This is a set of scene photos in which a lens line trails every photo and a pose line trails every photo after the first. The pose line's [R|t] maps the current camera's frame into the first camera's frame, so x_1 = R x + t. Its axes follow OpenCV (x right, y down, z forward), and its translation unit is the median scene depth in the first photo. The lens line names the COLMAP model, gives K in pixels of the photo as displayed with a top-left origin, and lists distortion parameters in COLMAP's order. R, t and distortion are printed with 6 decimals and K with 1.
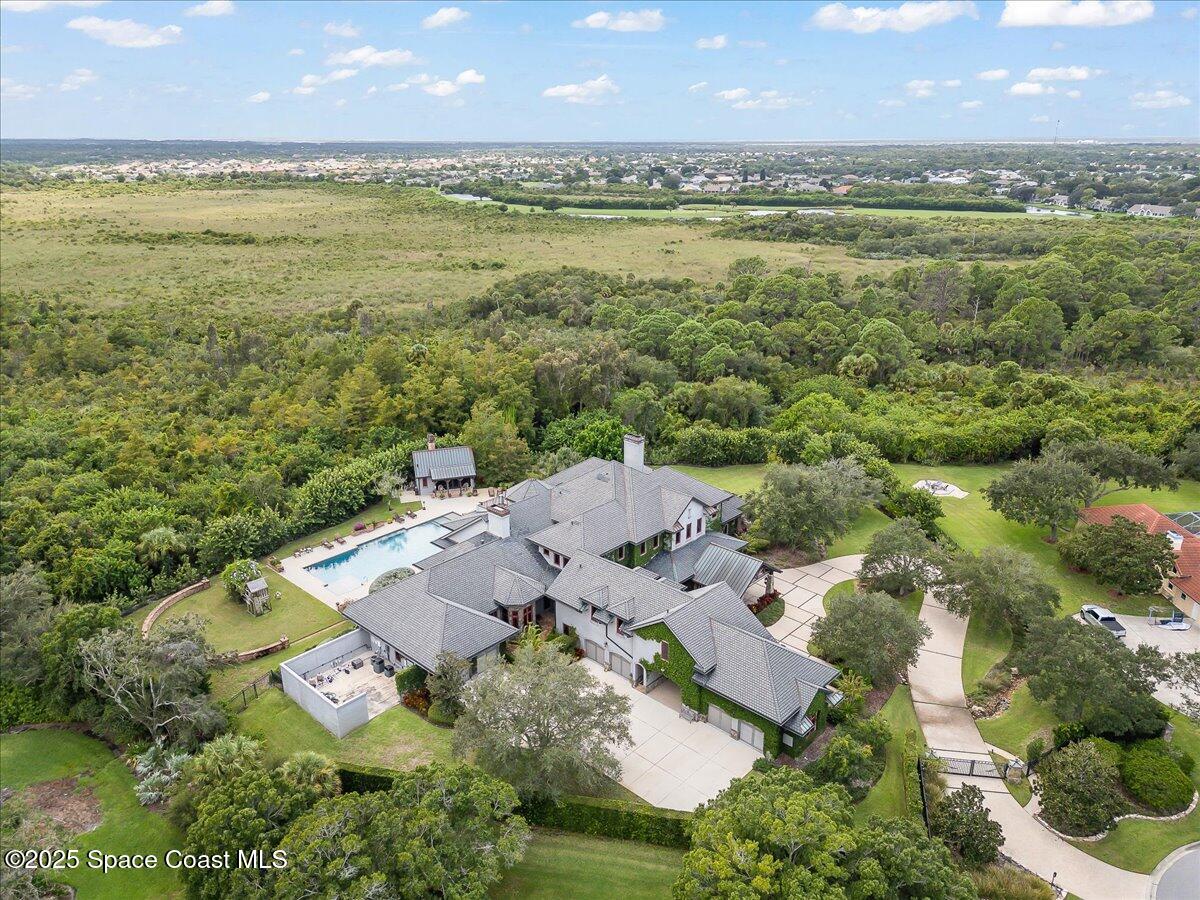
lens RADIAL K [[886.9, 0, 603.2], [0, 886.9, 449.7], [0, 0, 1]] dist [0.164899, -0.161824]
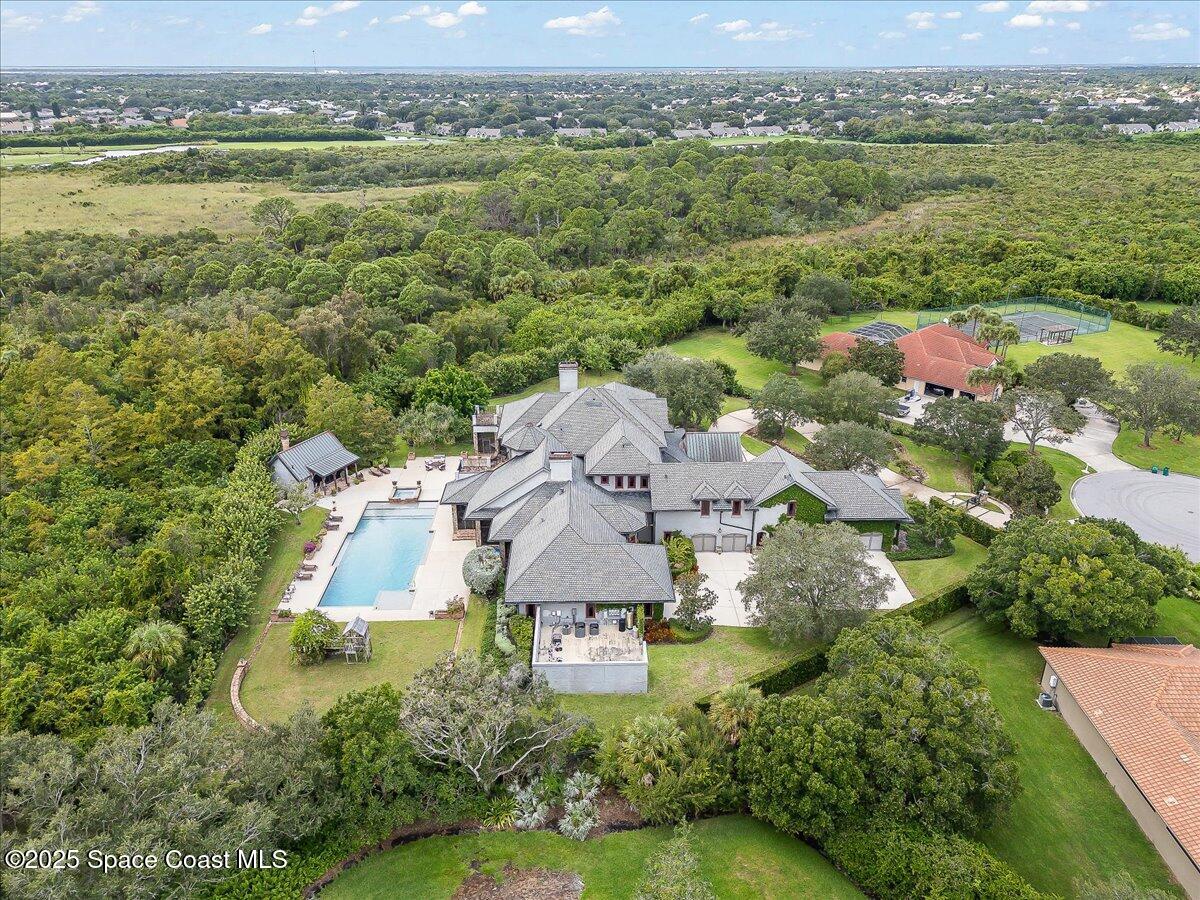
lens RADIAL K [[886.9, 0, 603.2], [0, 886.9, 449.7], [0, 0, 1]] dist [0.164899, -0.161824]
pose [[0.728705, -0.286730, 0.621912, -0.520822], [0.244534, 0.957206, 0.154791, -0.060194], [-0.639681, 0.039281, 0.767636, 0.148212]]
